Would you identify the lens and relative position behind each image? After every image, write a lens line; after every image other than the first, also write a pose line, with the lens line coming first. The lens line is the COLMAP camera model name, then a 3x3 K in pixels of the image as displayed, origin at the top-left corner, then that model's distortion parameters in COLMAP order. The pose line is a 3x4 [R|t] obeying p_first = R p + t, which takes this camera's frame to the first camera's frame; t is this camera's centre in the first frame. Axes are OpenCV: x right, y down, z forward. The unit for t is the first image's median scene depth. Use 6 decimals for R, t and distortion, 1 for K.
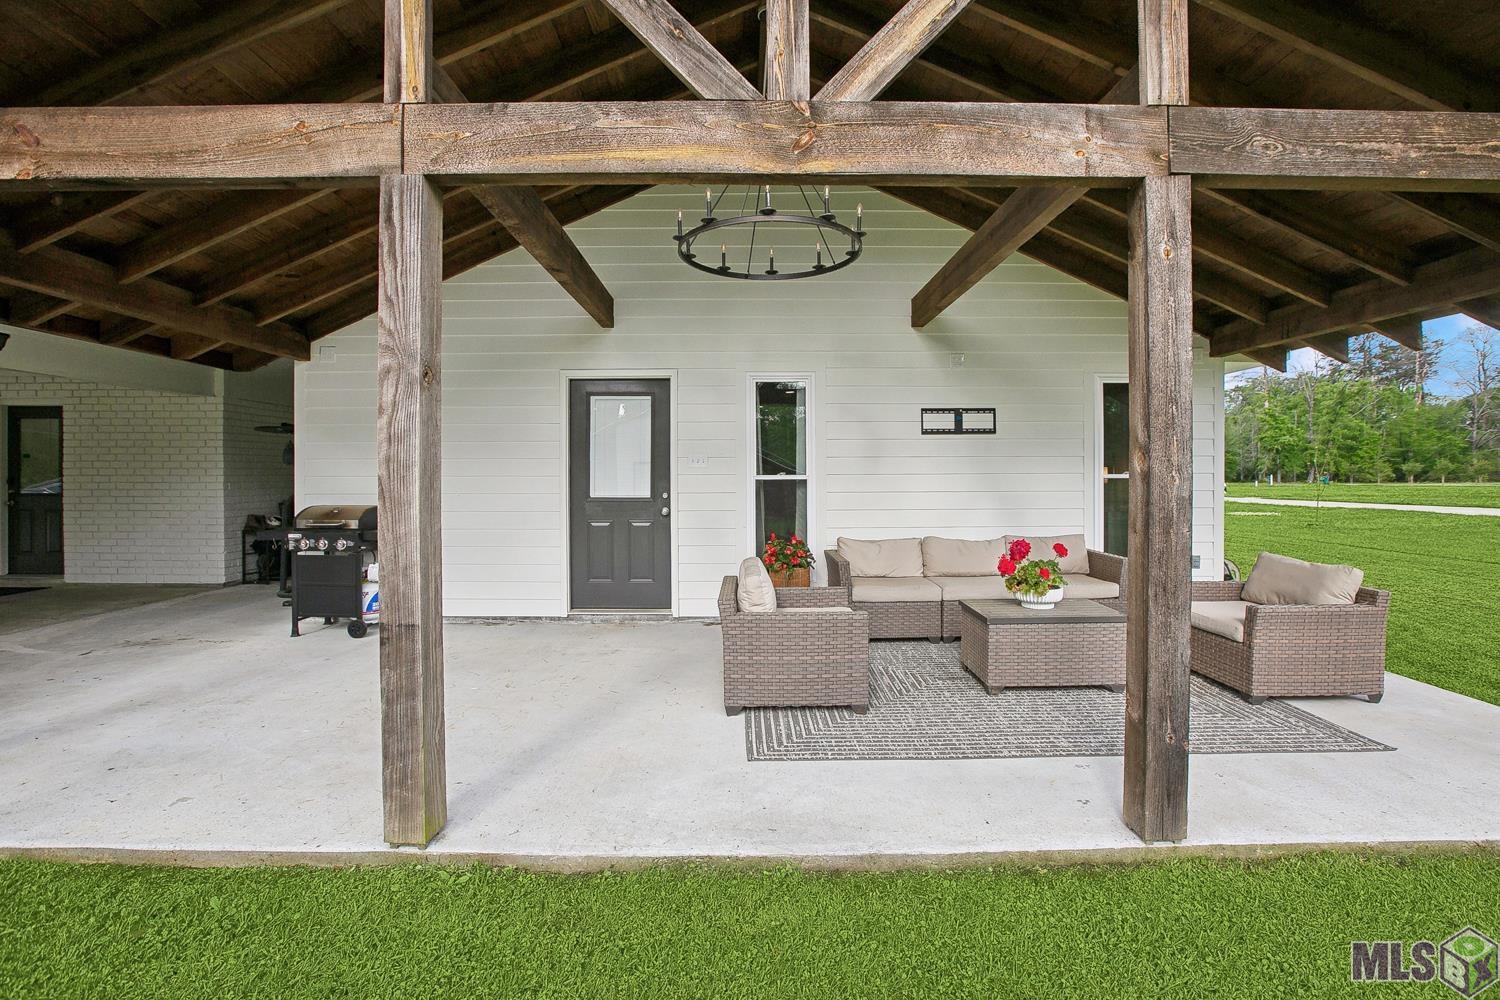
lens RADIAL K [[678.5, 0, 751.2], [0, 678.5, 479.4], [0, 0, 1]] dist [0.000246, 0.000054]
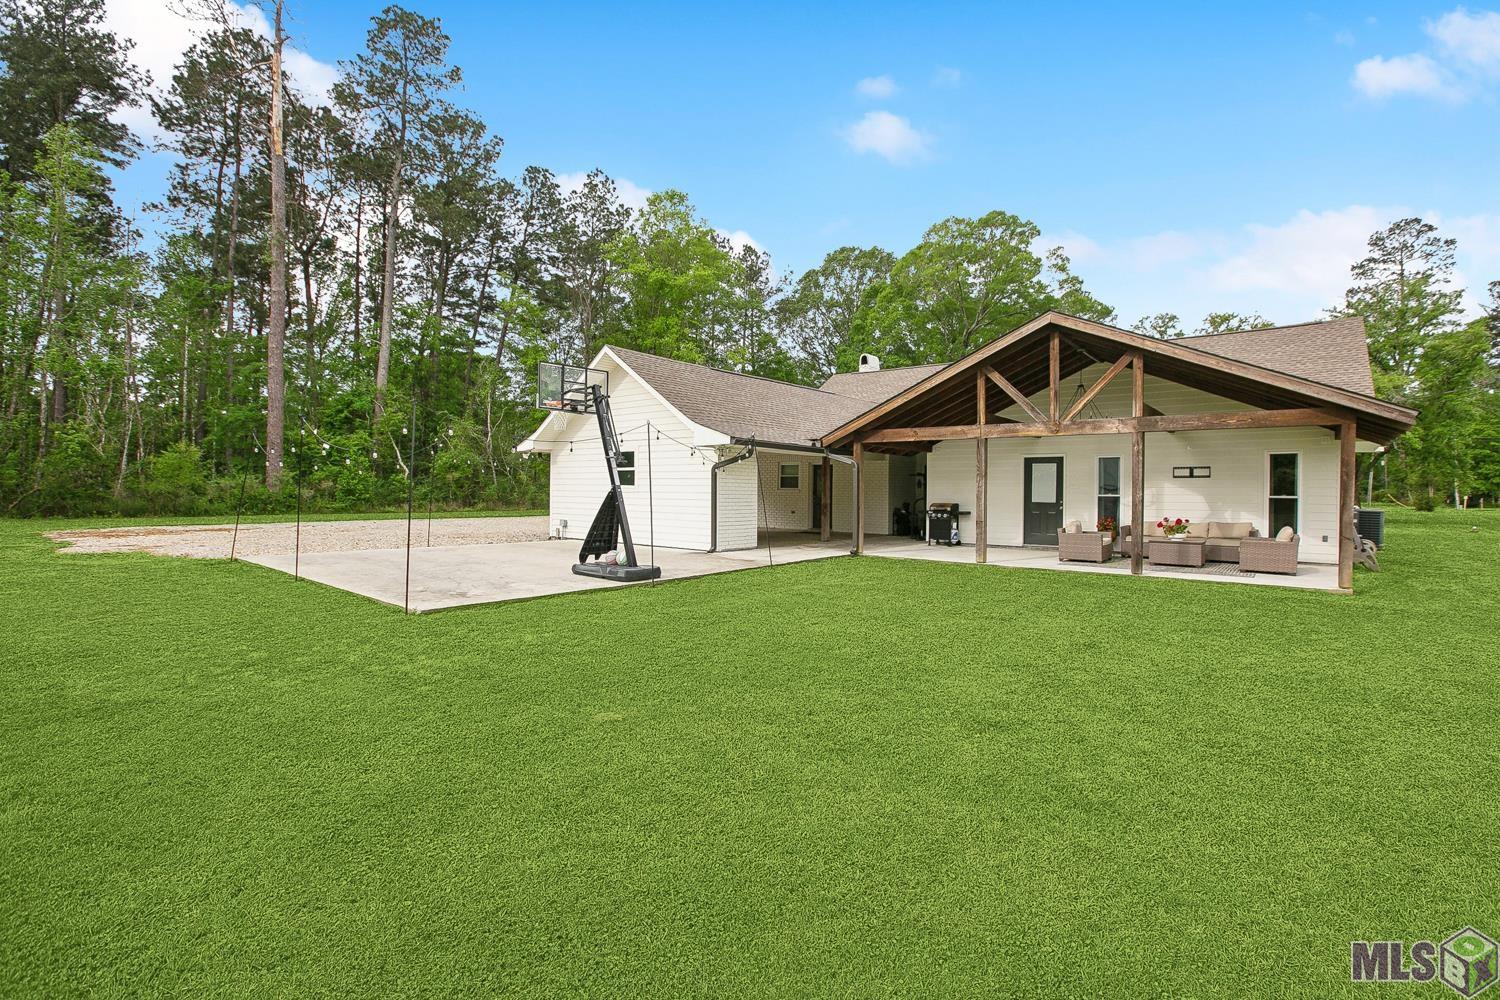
lens RADIAL K [[660.4, 0, 750.0], [0, 660.4, 500.0], [0, 0, 1]] dist [-0.000049, -0.000006]
pose [[0.751809, 0.018153, -0.659132, 0.662471], [-0.014890, 0.999833, 0.010553, 0.009479], [0.659213, 0.001881, 0.751954, -1.740623]]
